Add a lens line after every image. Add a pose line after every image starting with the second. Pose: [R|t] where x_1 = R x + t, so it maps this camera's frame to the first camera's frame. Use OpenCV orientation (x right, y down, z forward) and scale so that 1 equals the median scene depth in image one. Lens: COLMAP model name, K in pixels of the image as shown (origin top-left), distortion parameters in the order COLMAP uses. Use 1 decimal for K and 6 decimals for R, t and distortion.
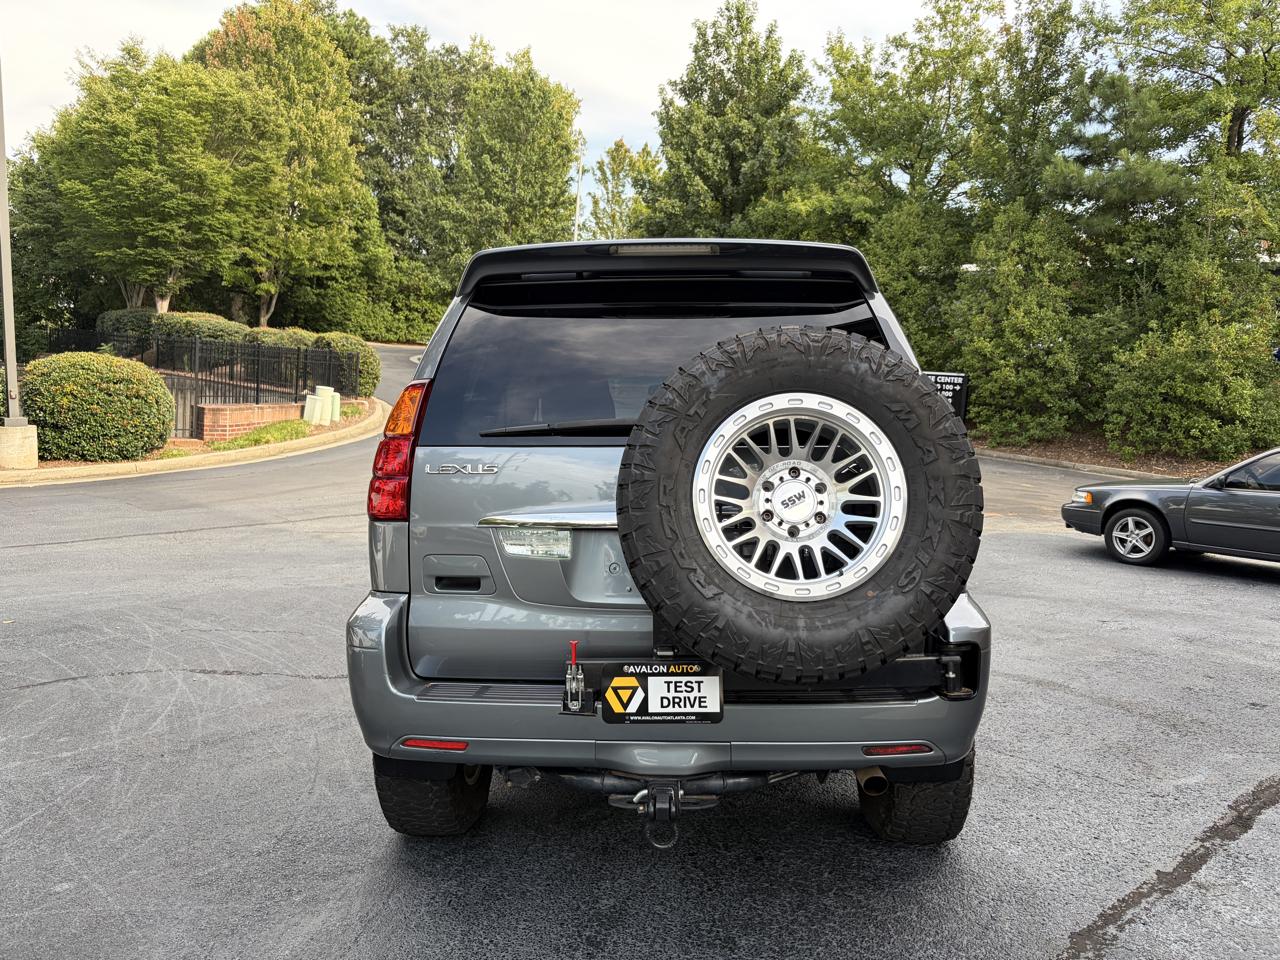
lens RADIAL K [[981.4, 0, 645.9], [0, 981.4, 480.0], [0, 0, 1]] dist [0.037013, -0.035702]
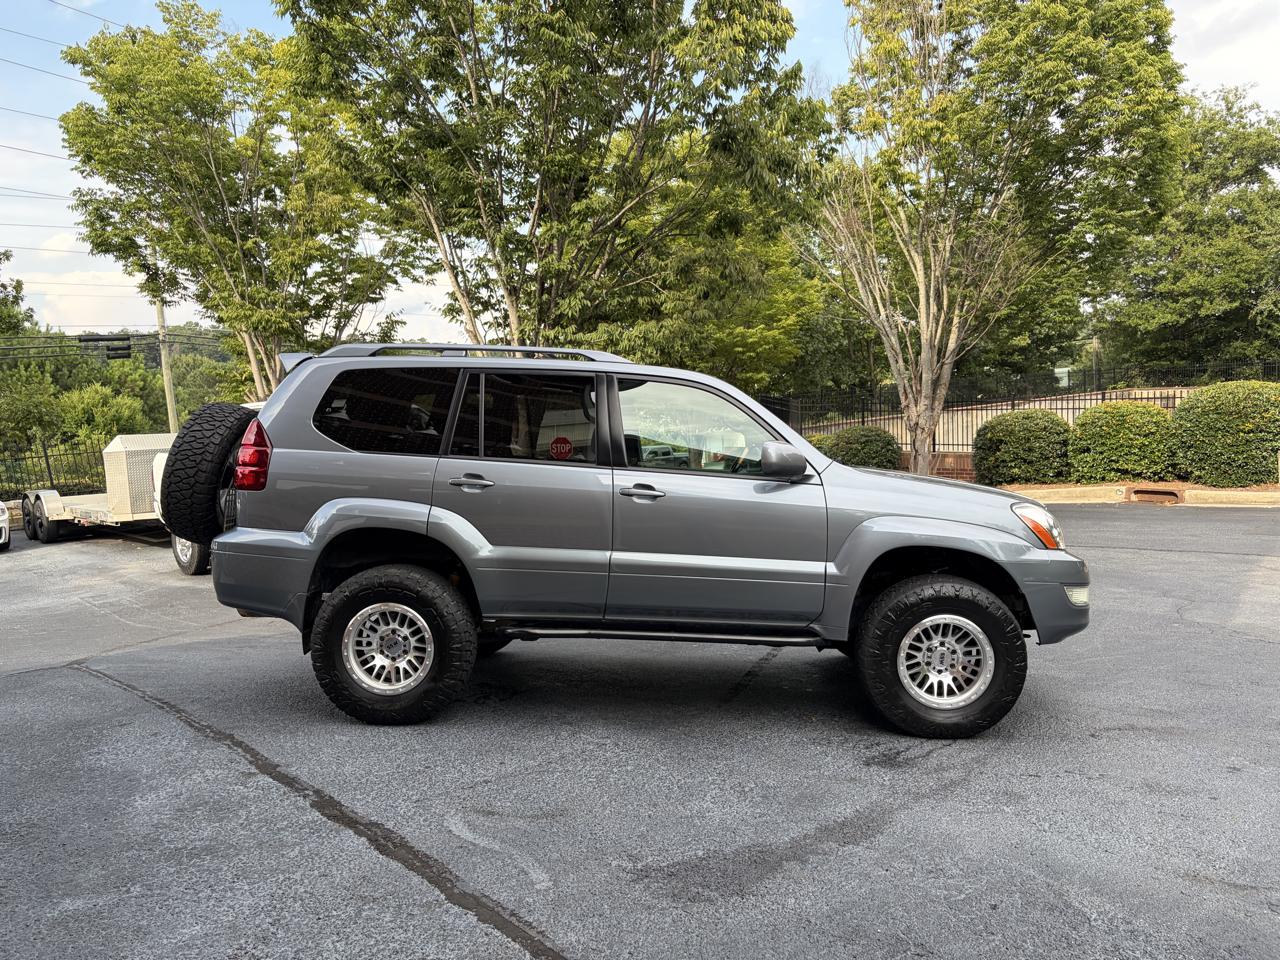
lens RADIAL K [[981.4, 0, 639.7], [0, 981.4, 479.5], [0, 0, 1]] dist [0.037013, -0.035702]
pose [[-0.024208, 0.026439, -0.999357, 0.212908], [-0.056494, 0.998017, 0.027772, -0.007221], [0.998109, 0.057130, -0.022666, 0.172948]]
